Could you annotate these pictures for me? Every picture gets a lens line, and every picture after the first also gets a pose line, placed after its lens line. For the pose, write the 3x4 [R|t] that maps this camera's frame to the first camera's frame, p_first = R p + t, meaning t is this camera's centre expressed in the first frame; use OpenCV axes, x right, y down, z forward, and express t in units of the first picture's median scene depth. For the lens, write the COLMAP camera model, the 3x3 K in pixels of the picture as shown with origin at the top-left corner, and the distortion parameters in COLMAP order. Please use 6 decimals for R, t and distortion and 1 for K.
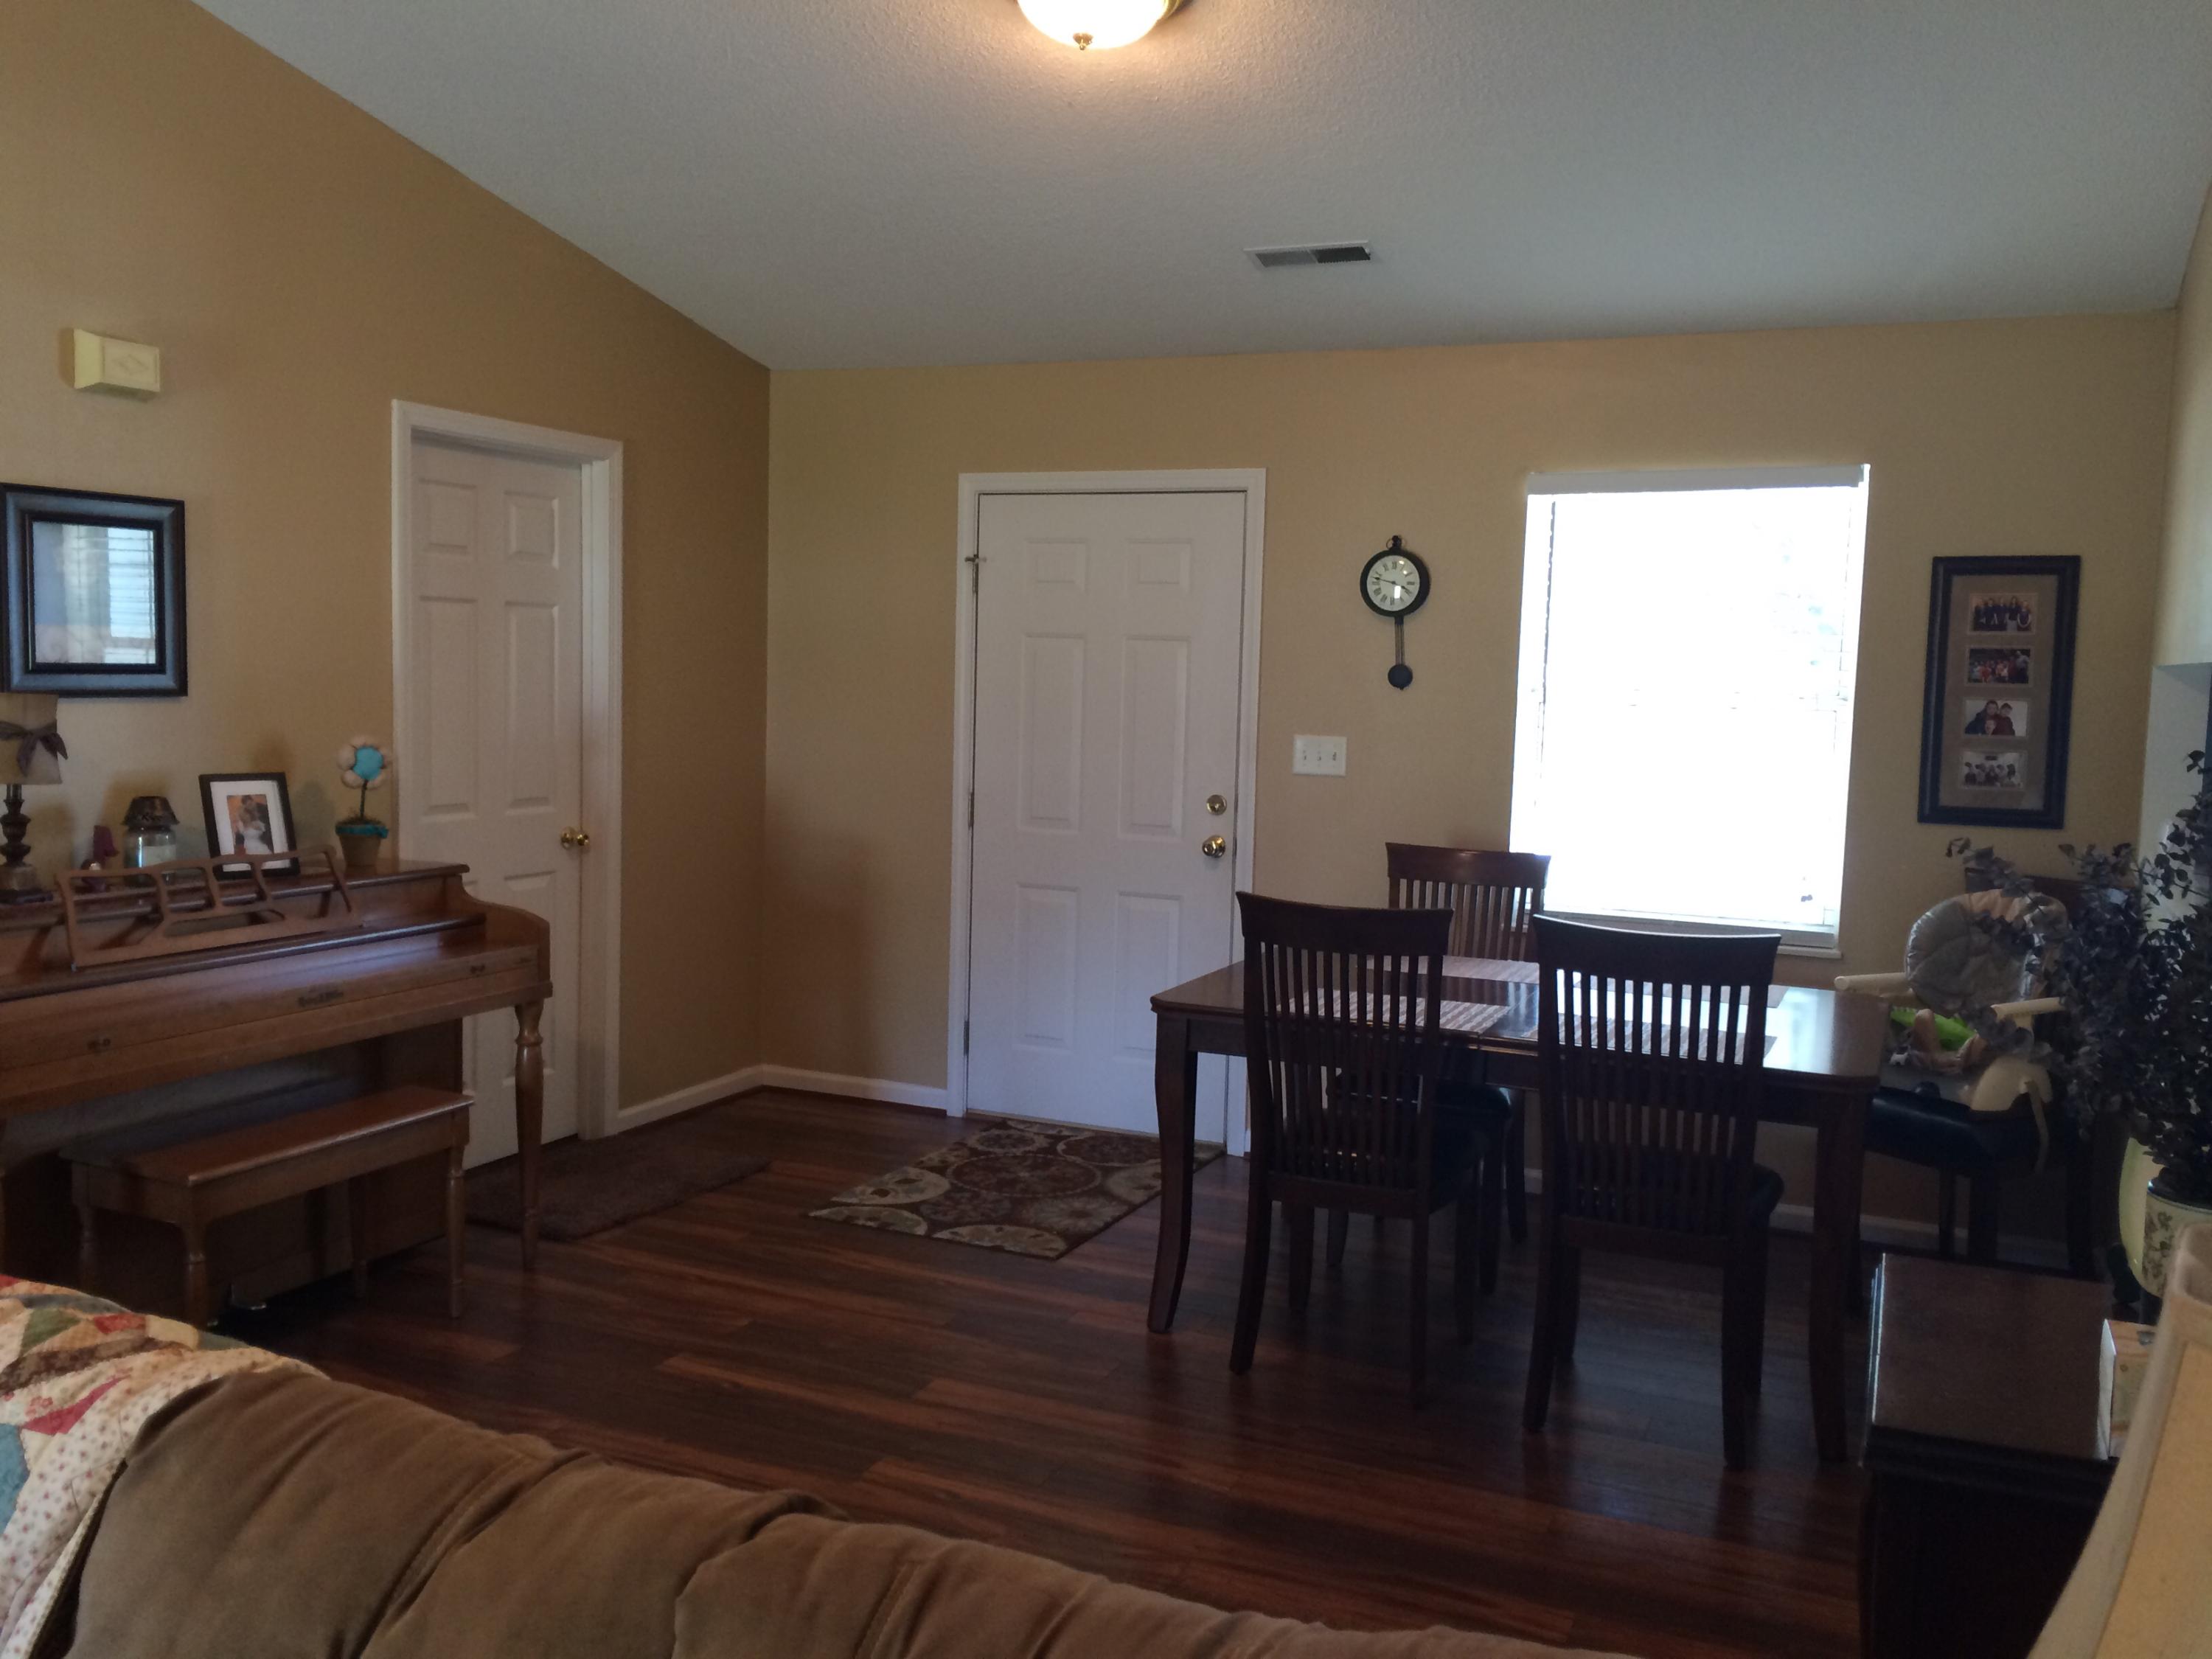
lens RADIAL K [[1906.5, 0, 1101.2], [0, 1906.5, 824.0], [0, 0, 1]] dist [0.047777, -0.009577]
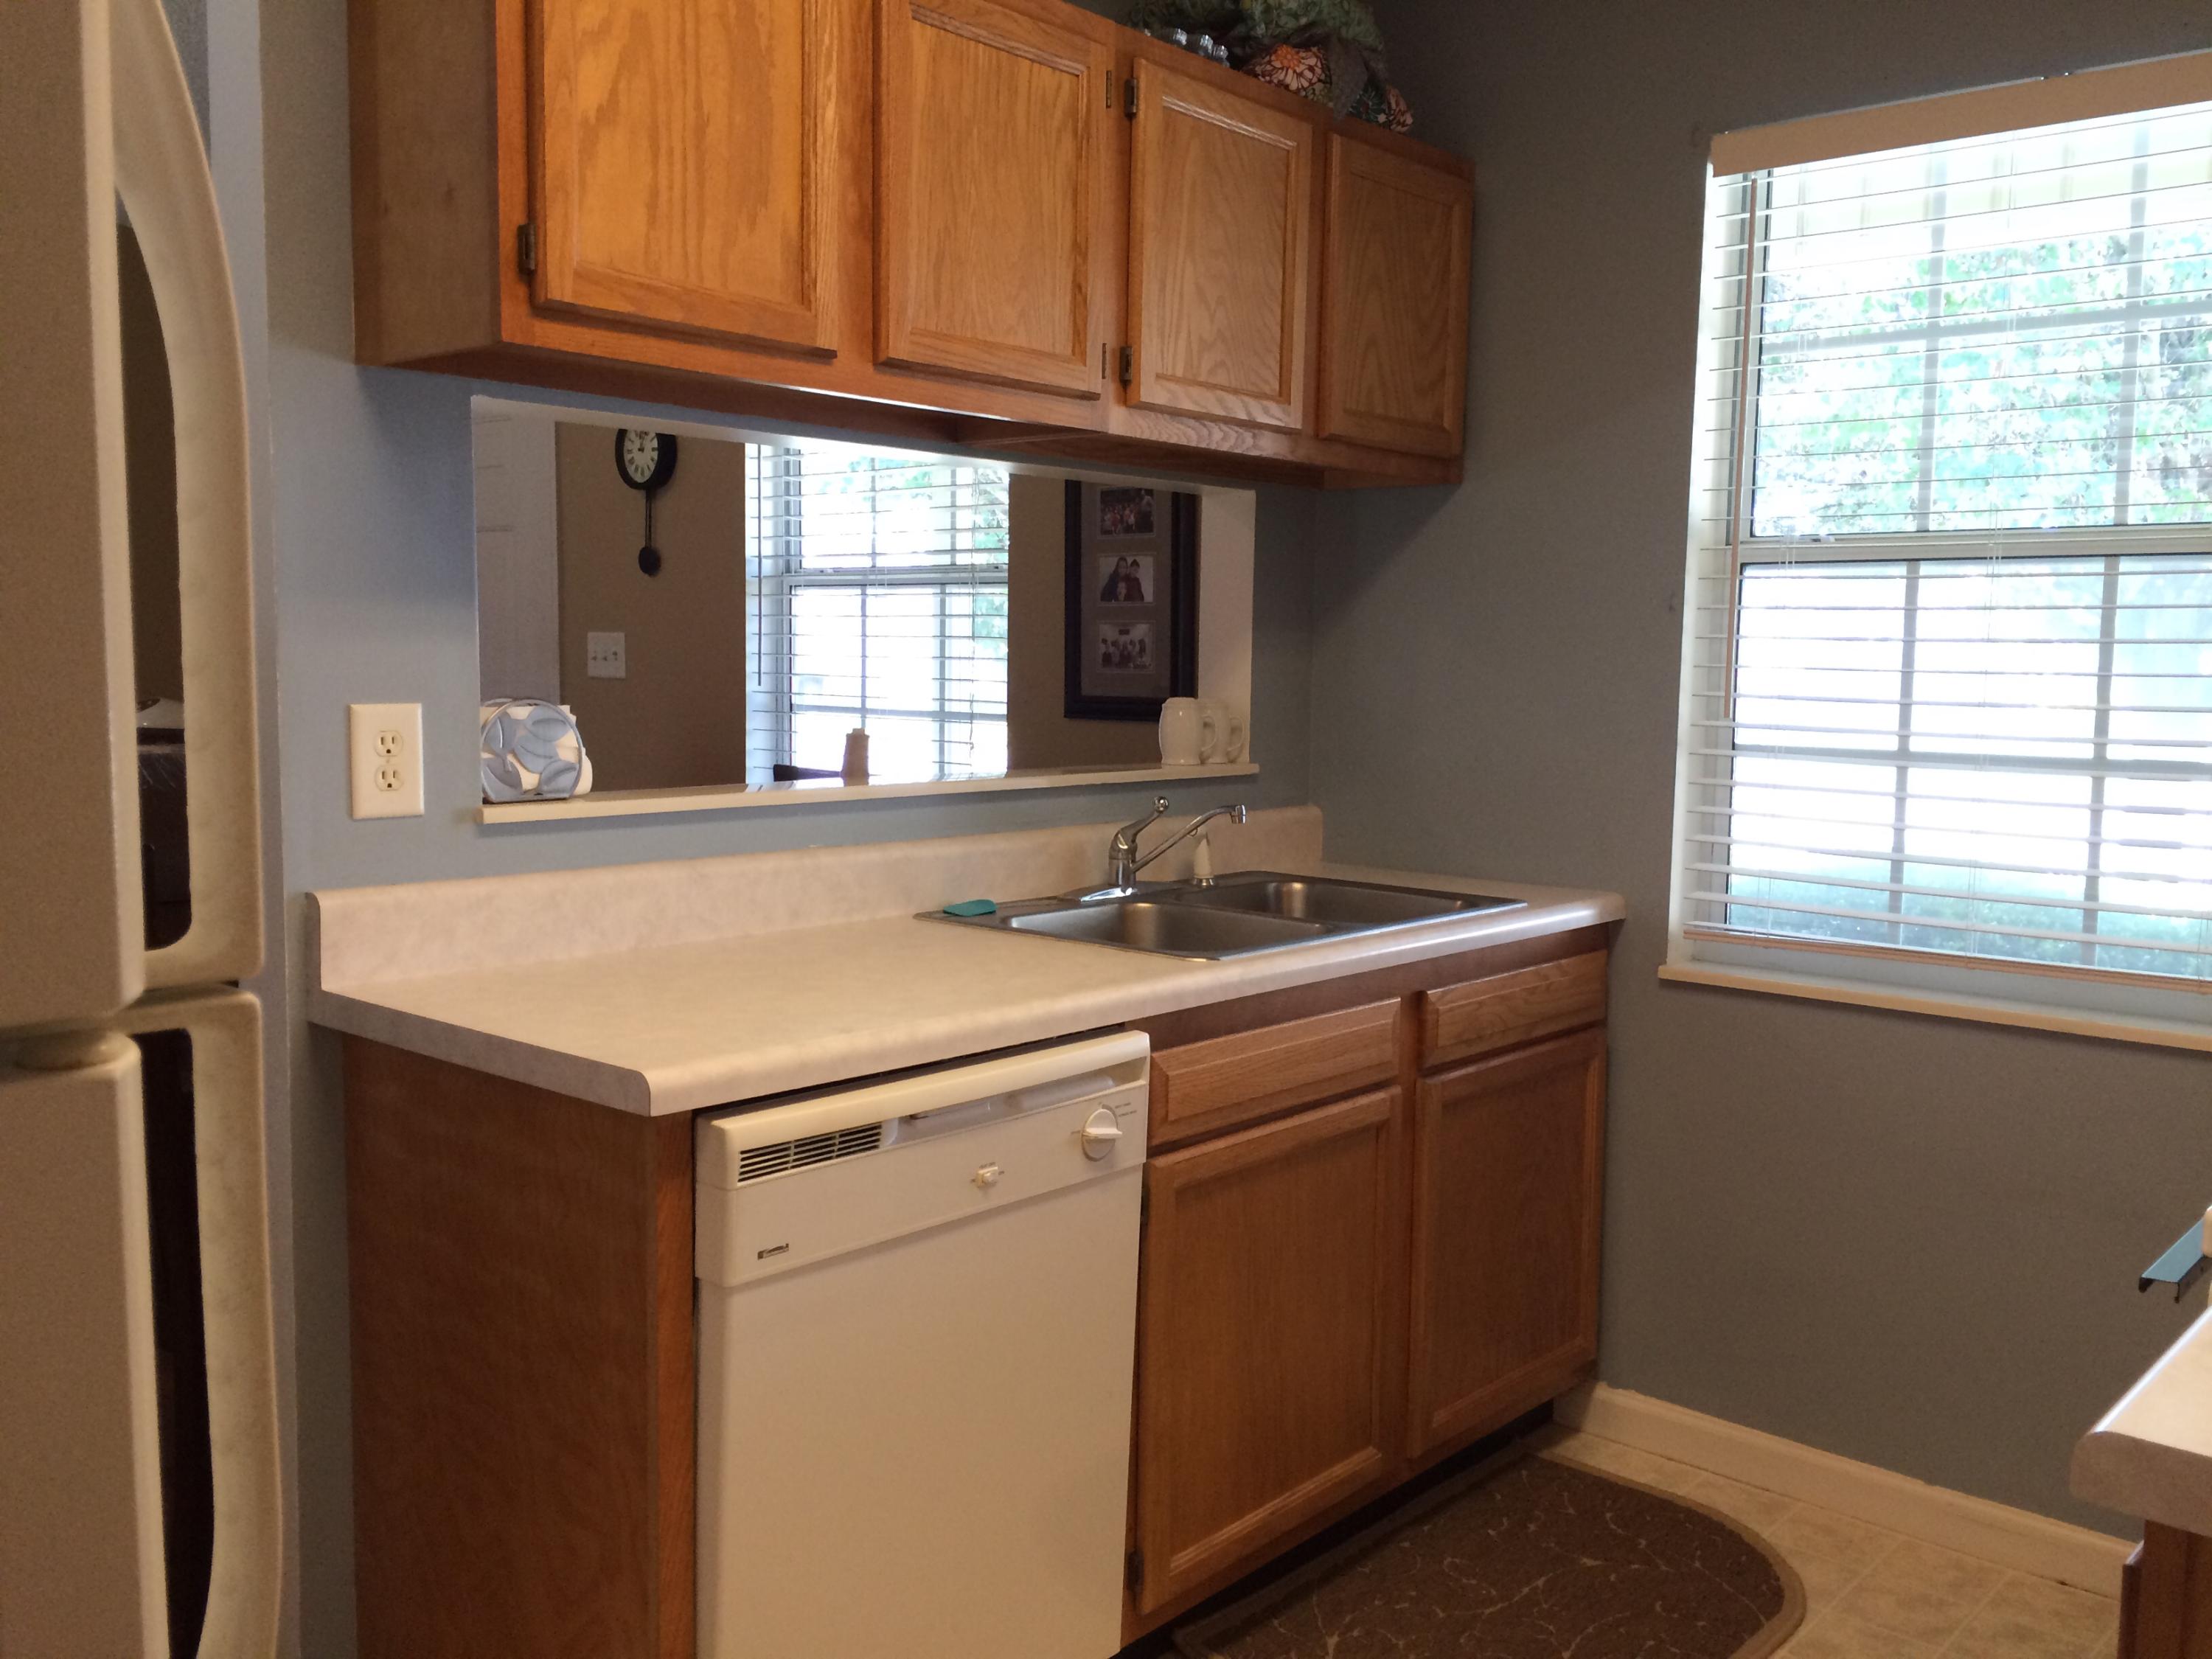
lens RADIAL K [[1906.5, 0, 1112.0], [0, 1906.5, 831.2], [0, 0, 1]] dist [0.047777, -0.009577]
pose [[0.957983, 0.017656, -0.286282, 0.677313], [-0.017356, 0.999843, 0.003585, 0.043100], [0.286300, 0.001534, 0.958139, 0.264953]]
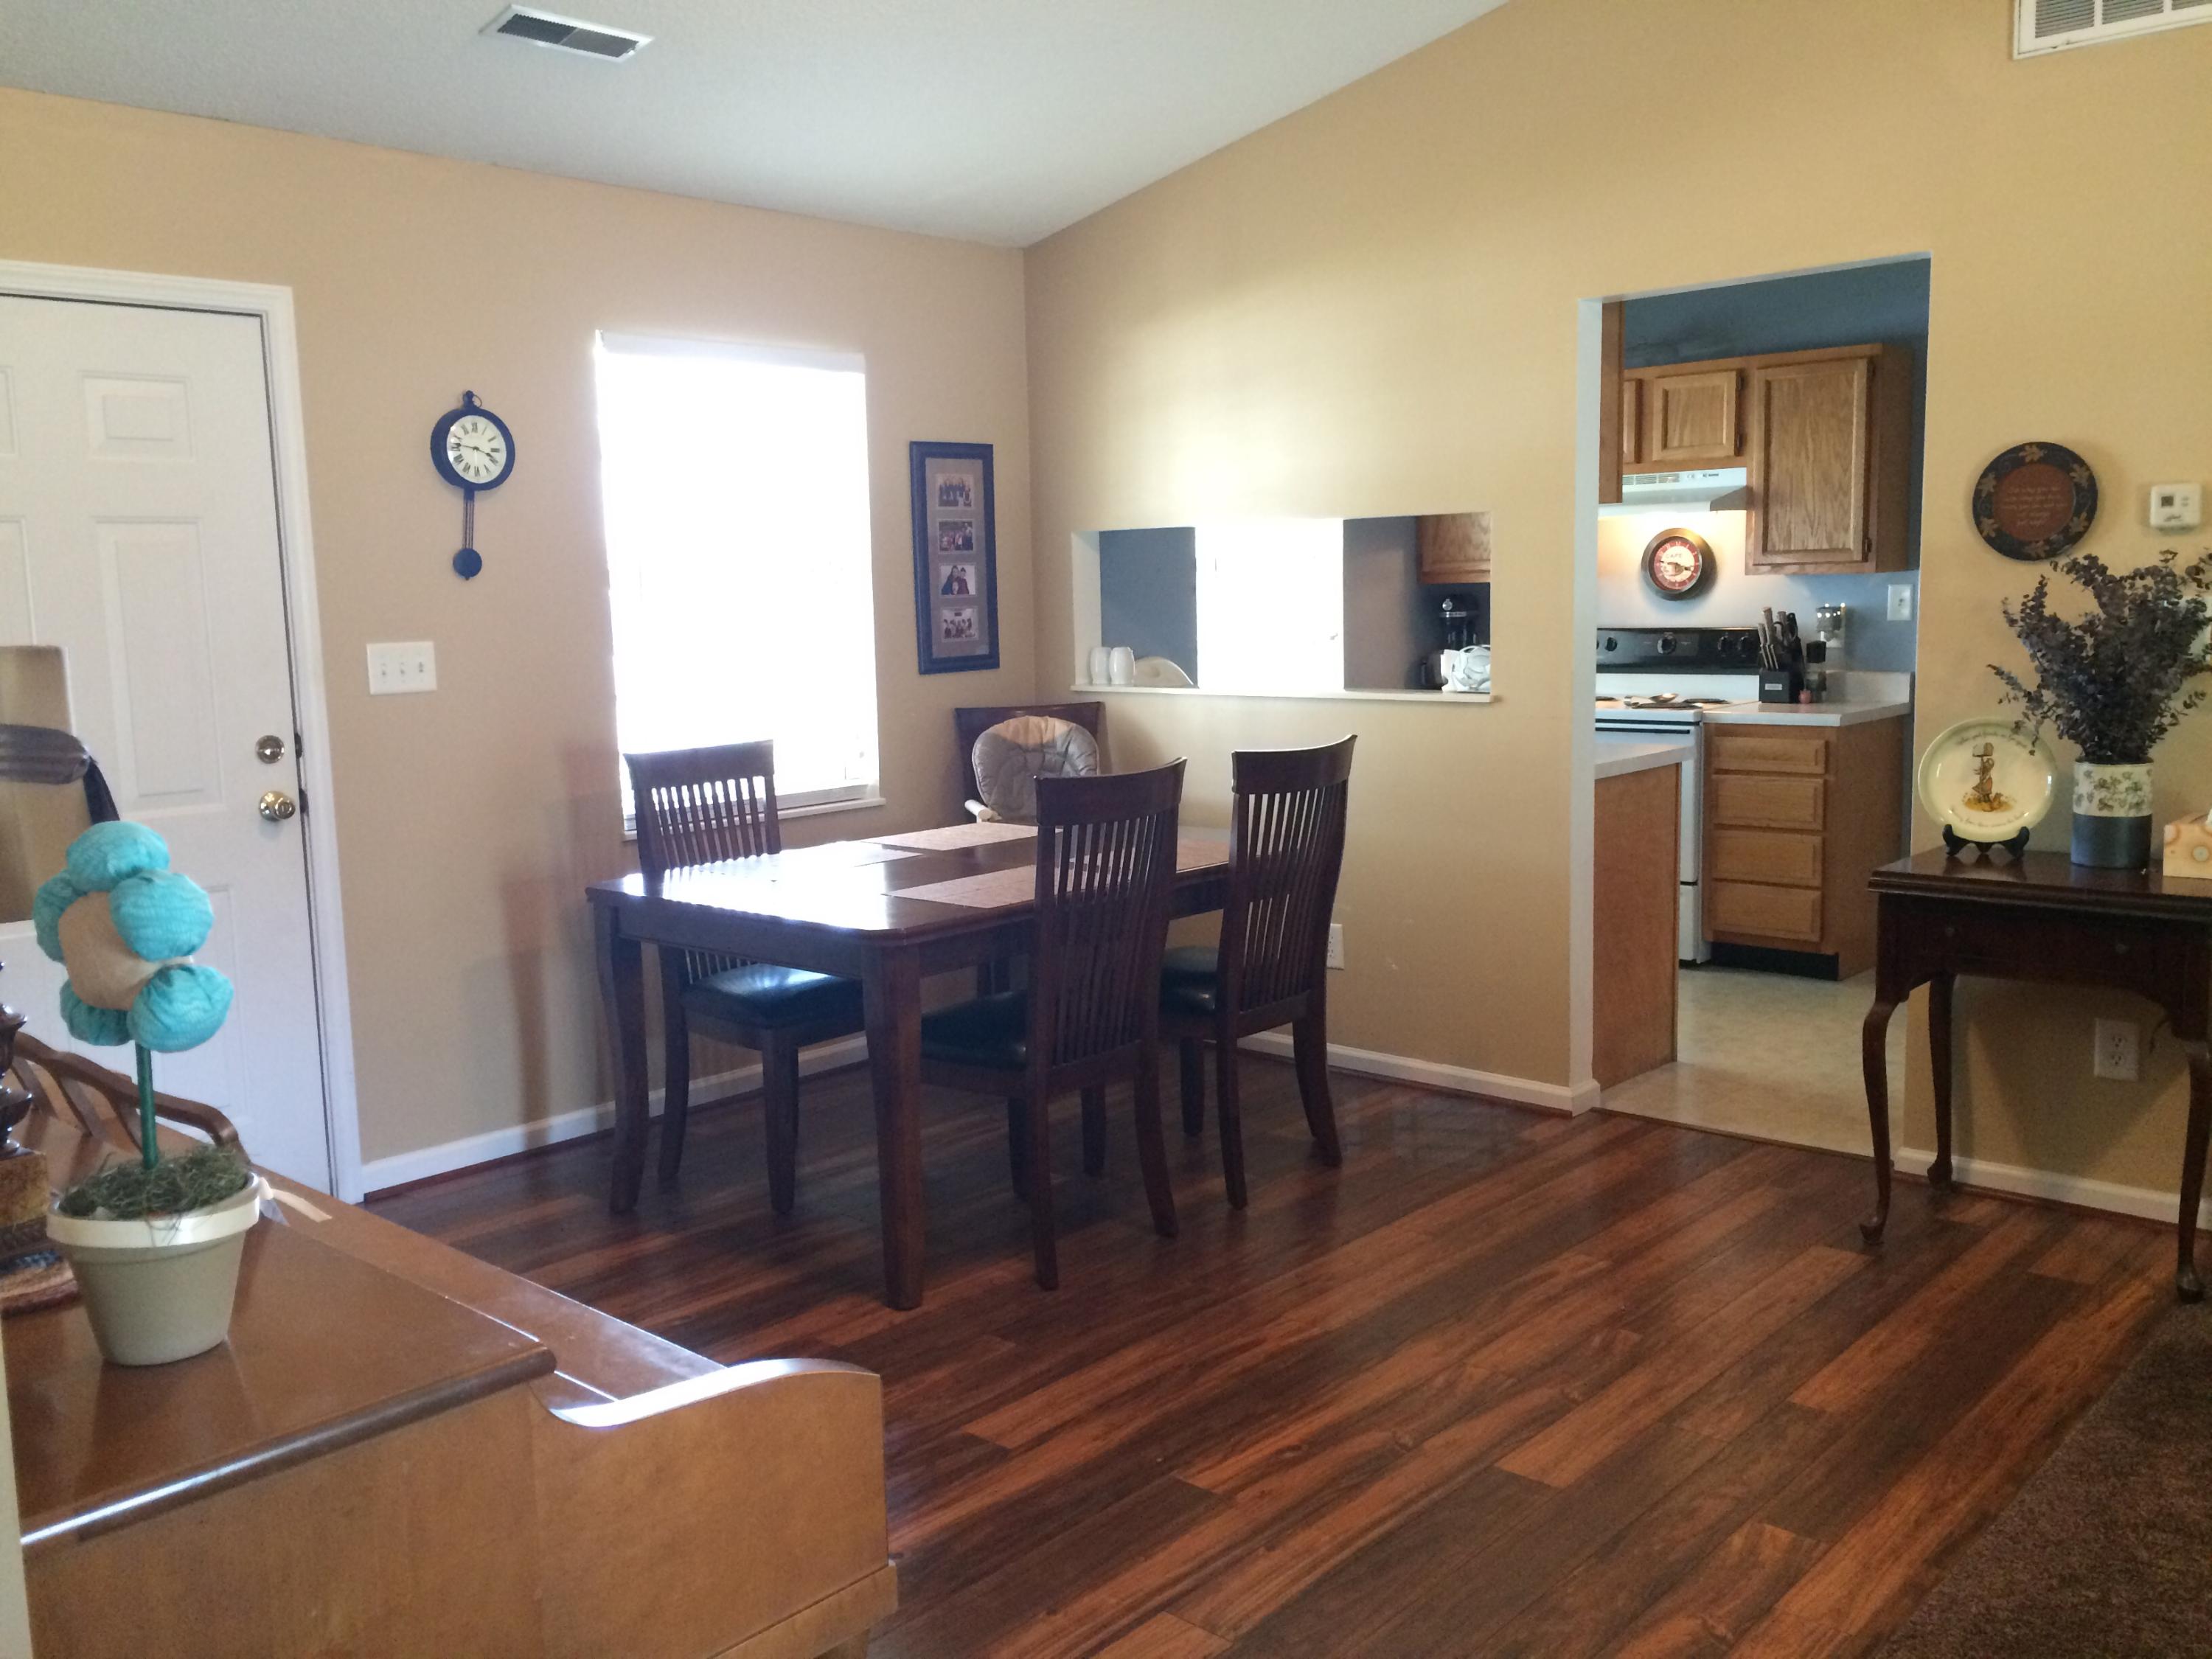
lens RADIAL K [[1906.5, 0, 1089.4], [0, 1906.5, 827.7], [0, 0, 1]] dist [0.047777, -0.009577]
pose [[0.302510, -0.154644, 0.940517, -0.641424], [0.119020, 0.985156, 0.123701, -0.040399], [-0.945686, 0.074520, 0.316426, 0.559406]]
